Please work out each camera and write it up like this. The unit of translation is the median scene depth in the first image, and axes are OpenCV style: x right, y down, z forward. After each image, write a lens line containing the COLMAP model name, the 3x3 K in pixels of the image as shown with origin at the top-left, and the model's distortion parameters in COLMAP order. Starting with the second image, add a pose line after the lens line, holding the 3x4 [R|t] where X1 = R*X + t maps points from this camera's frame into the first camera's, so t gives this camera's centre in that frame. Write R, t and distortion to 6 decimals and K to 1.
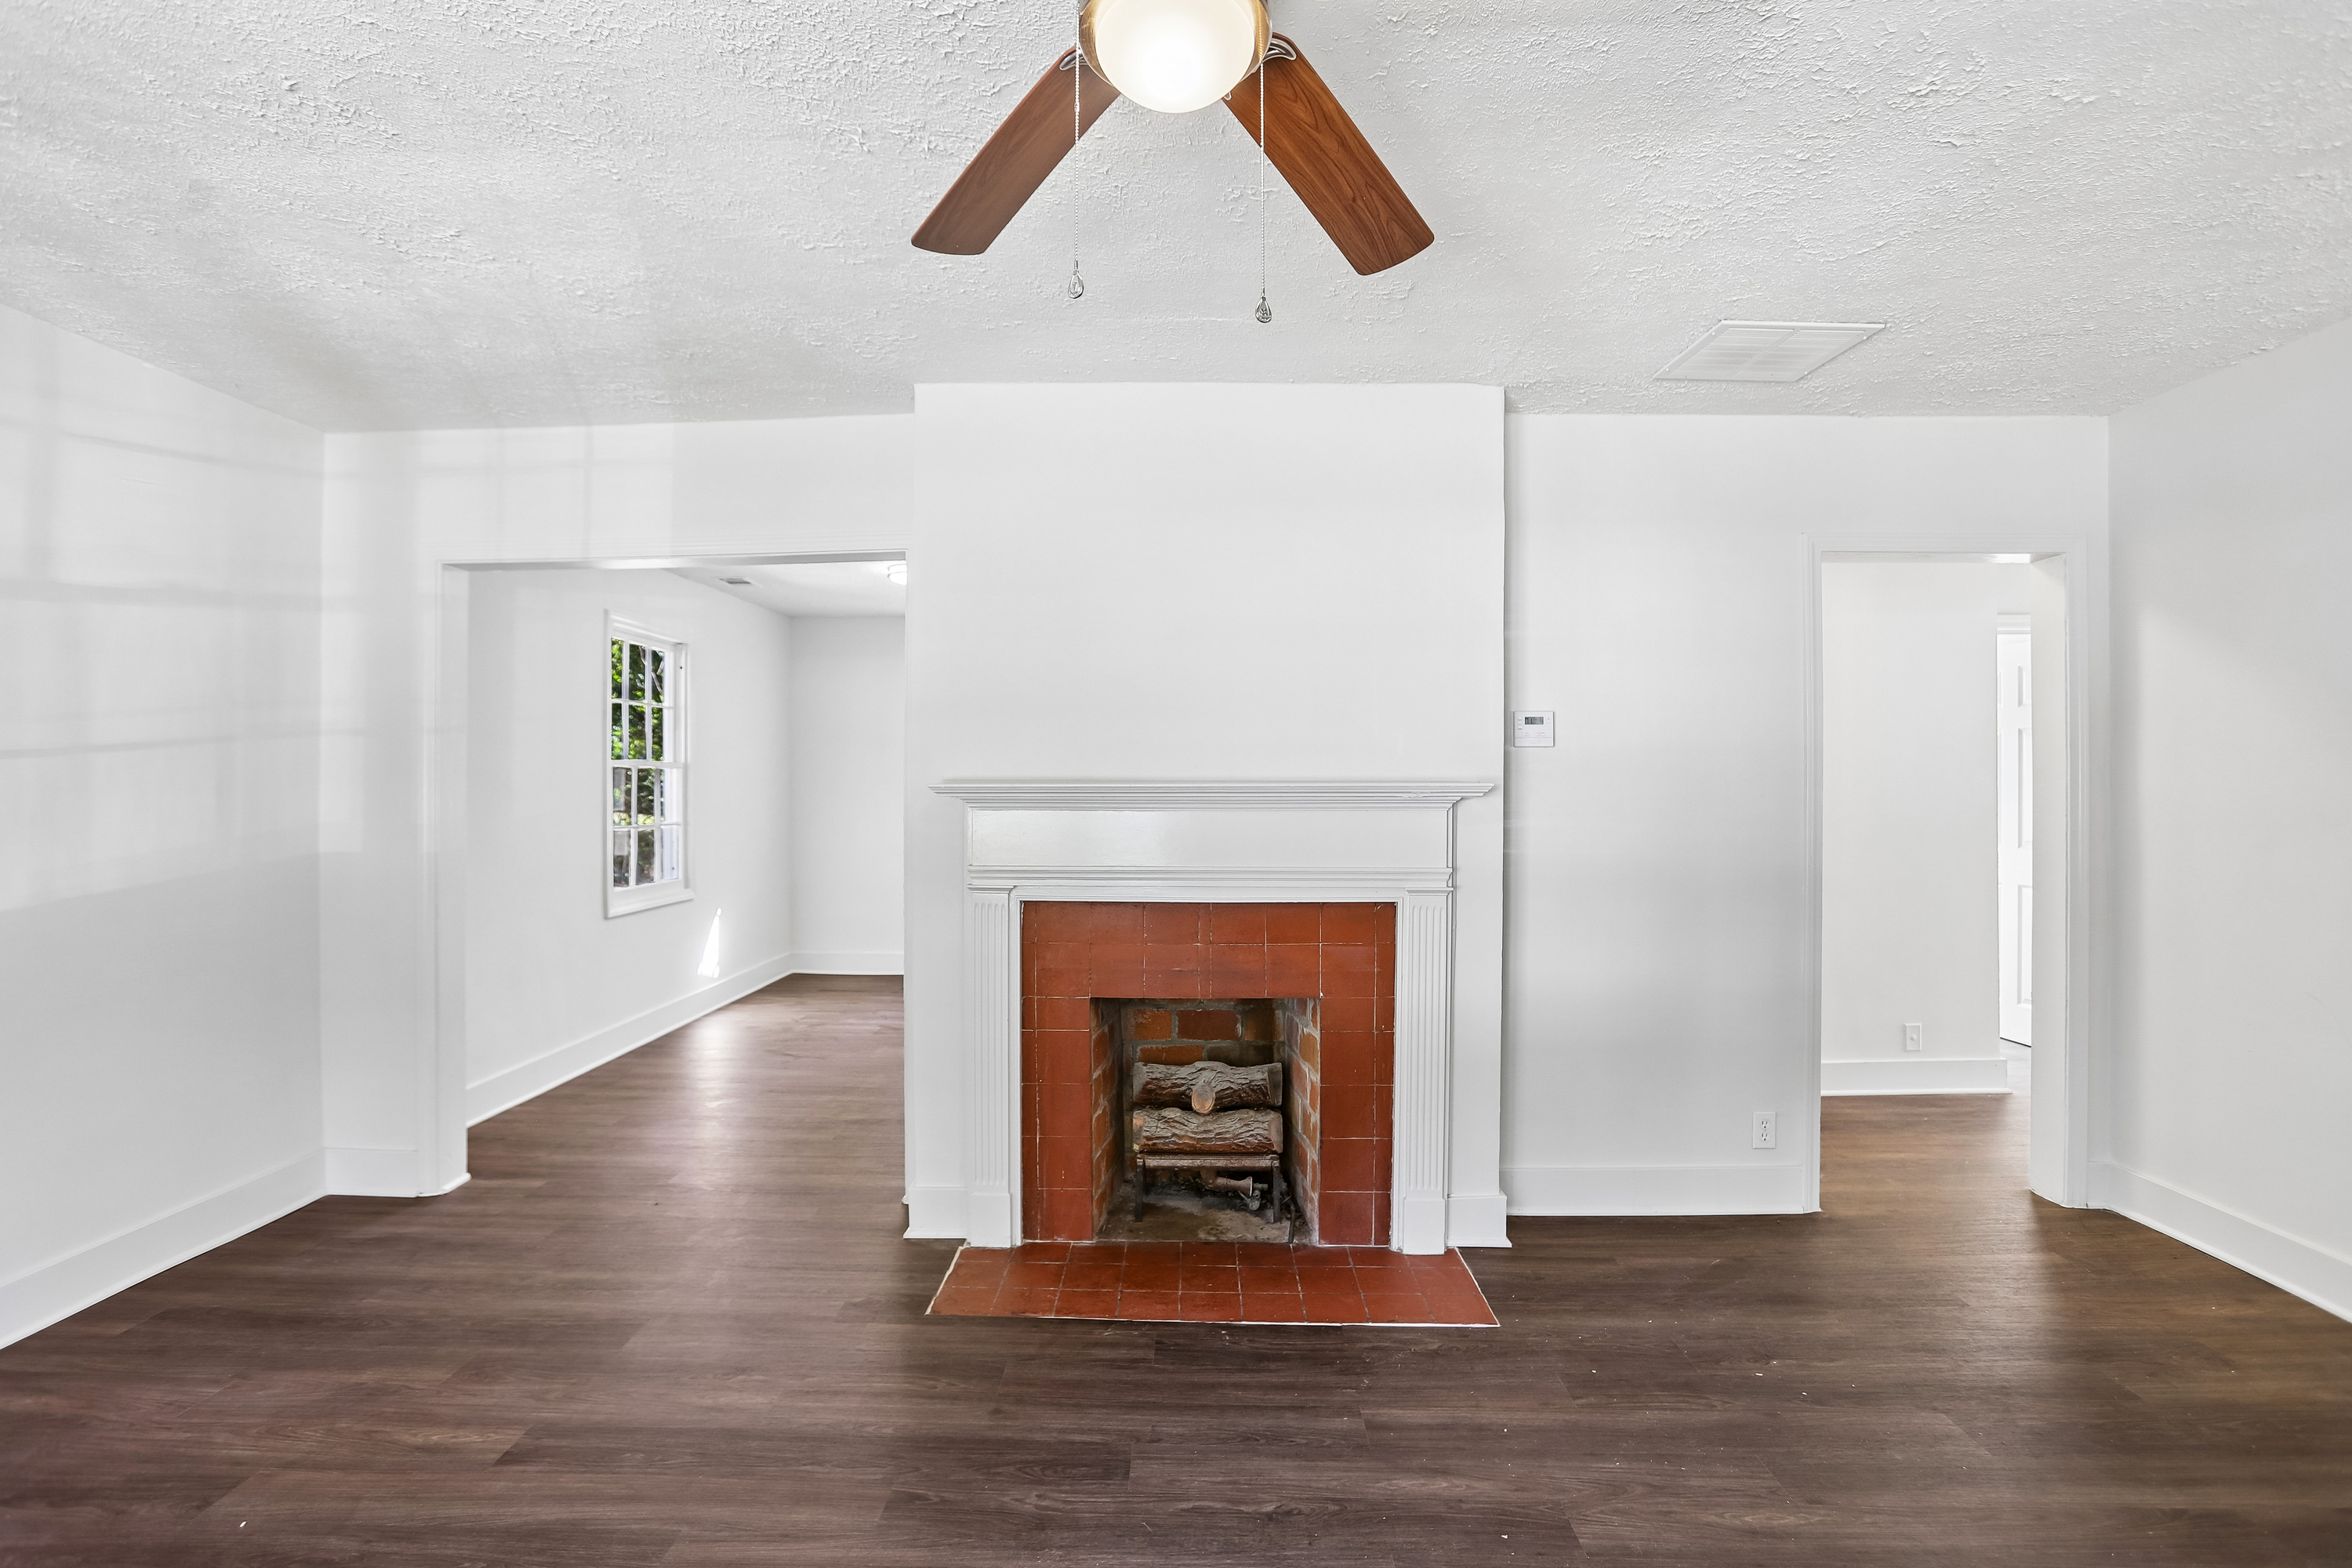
lens RADIAL K [[1111.4, 0, 1159.4], [0, 1111.4, 783.5], [0, 0, 1]] dist [-0.069088, 0.032700]
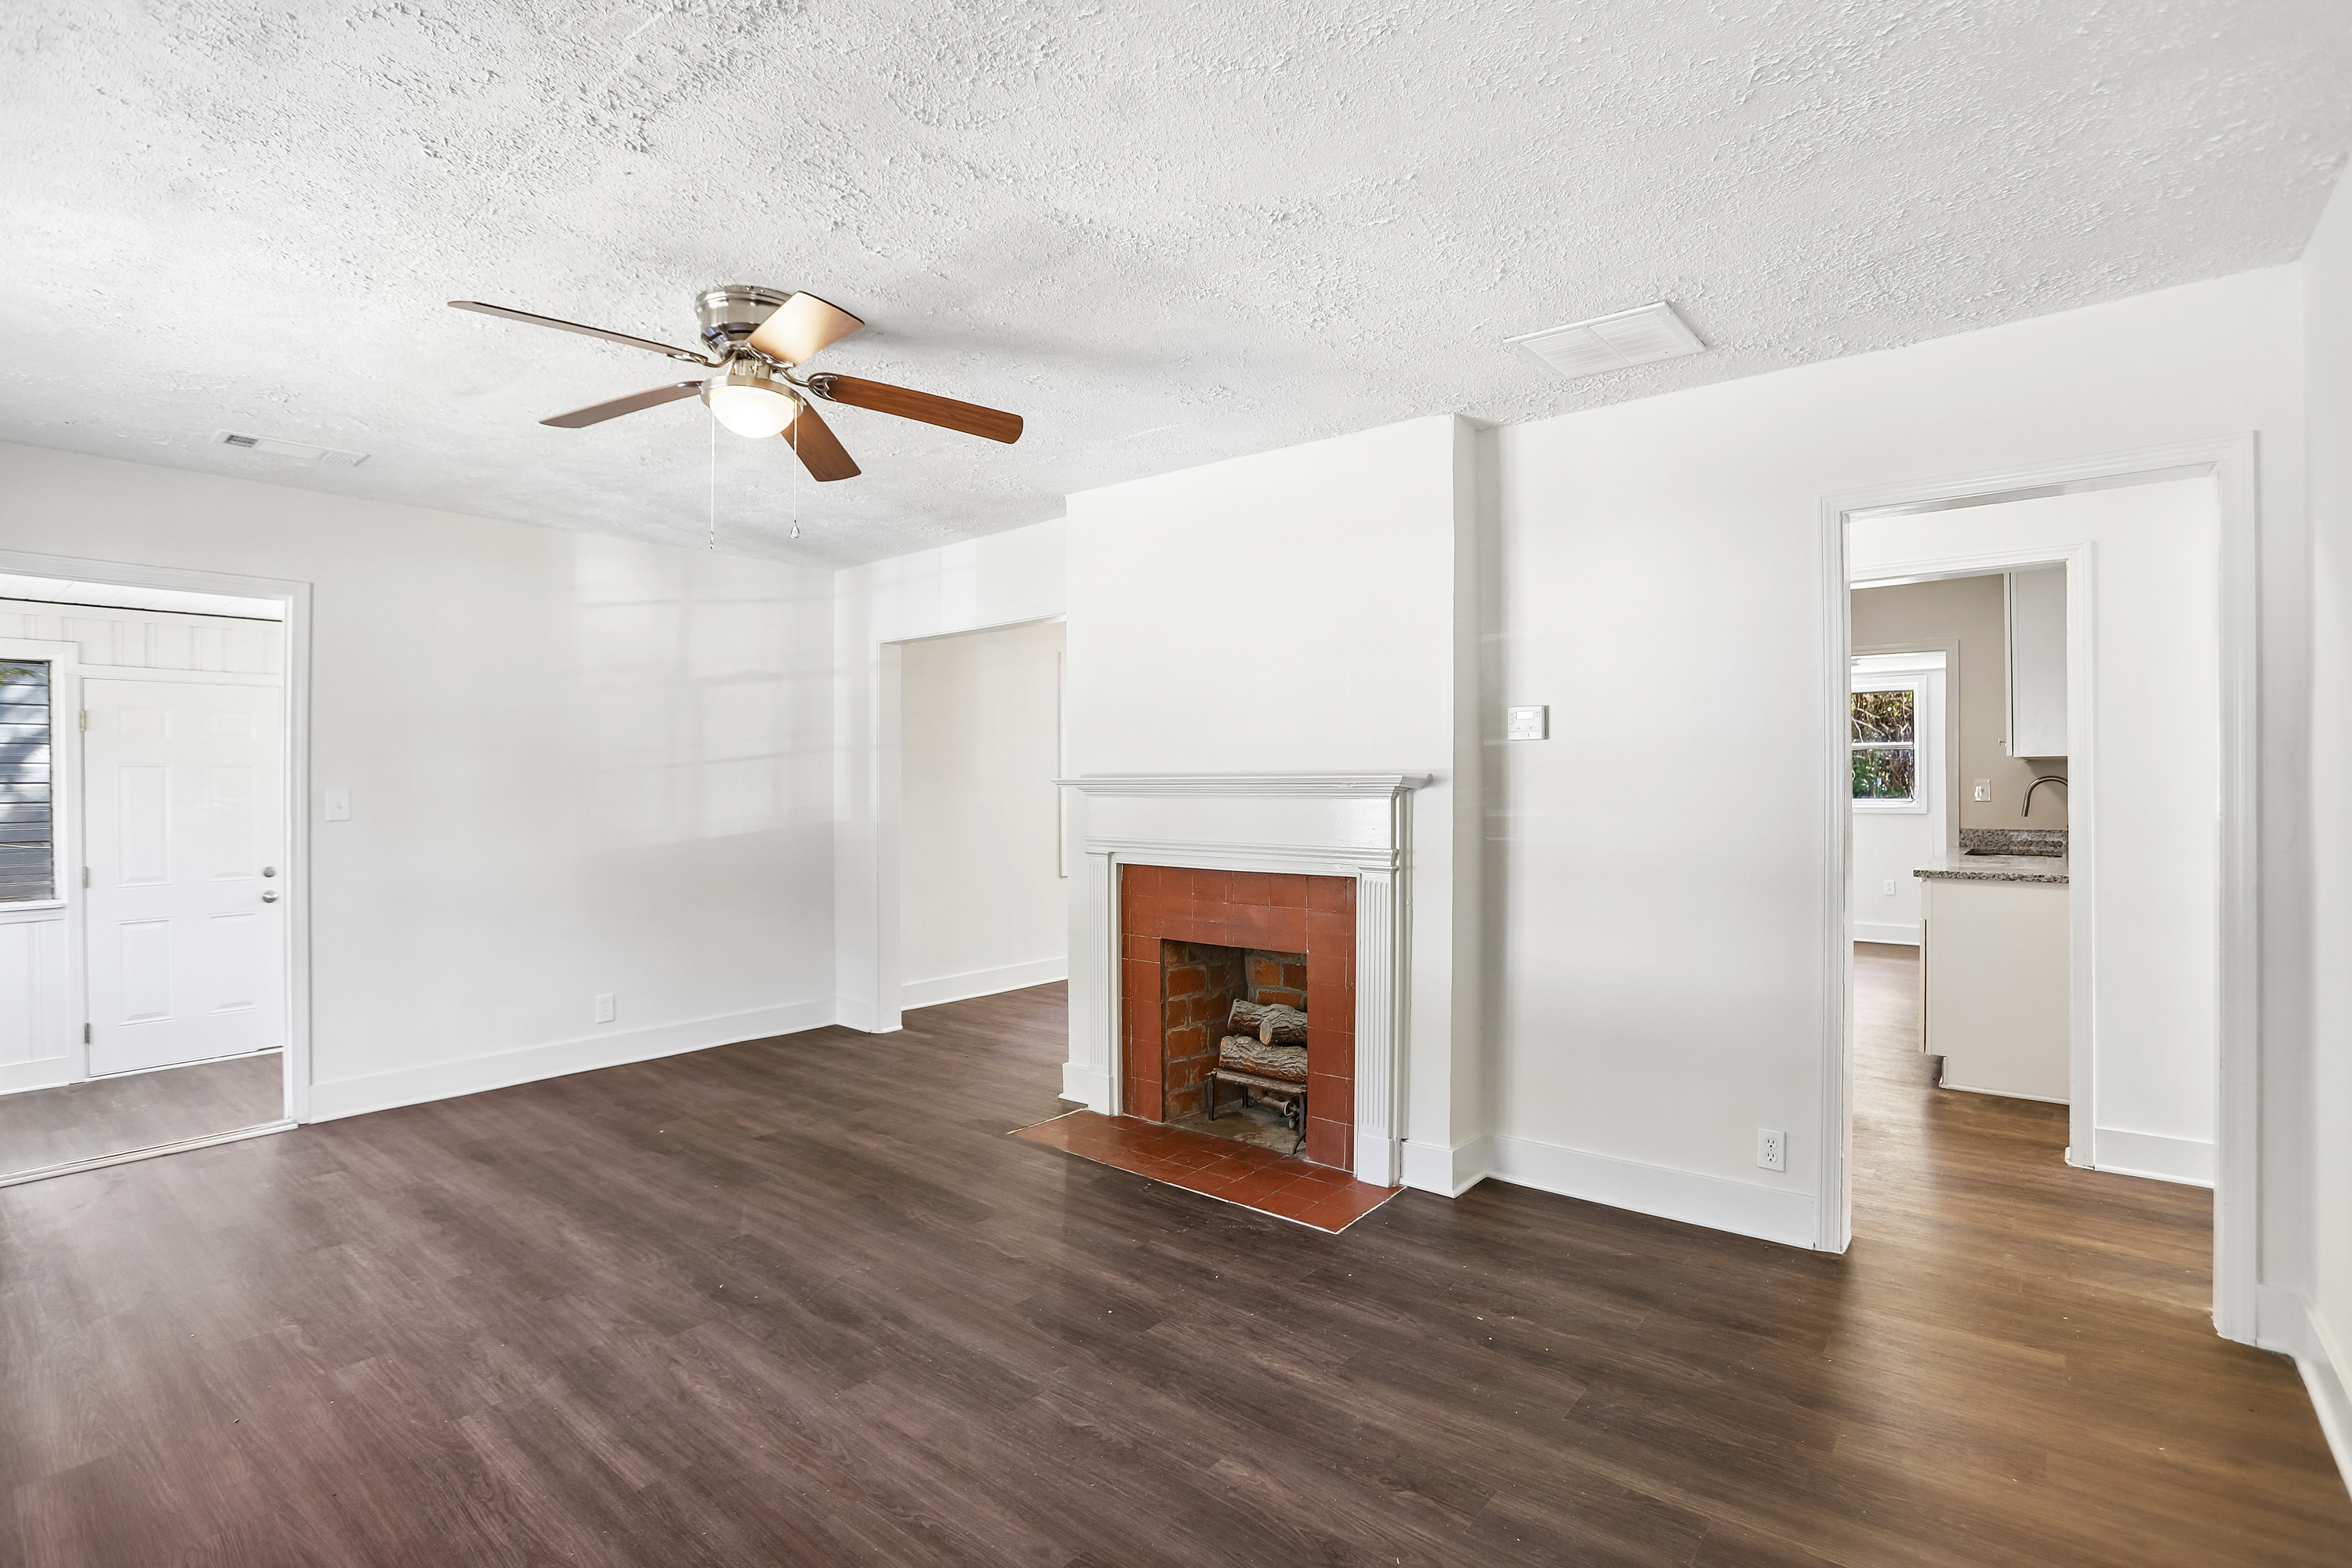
lens RADIAL K [[1111.4, 0, 1159.4], [0, 1111.4, 783.5], [0, 0, 1]] dist [-0.069088, 0.032700]
pose [[0.785067, -0.001683, -0.619408, 0.757981], [0.001651, 0.999998, -0.000625, 0.008930], [0.619408, -0.000532, 0.785069, -0.044599]]
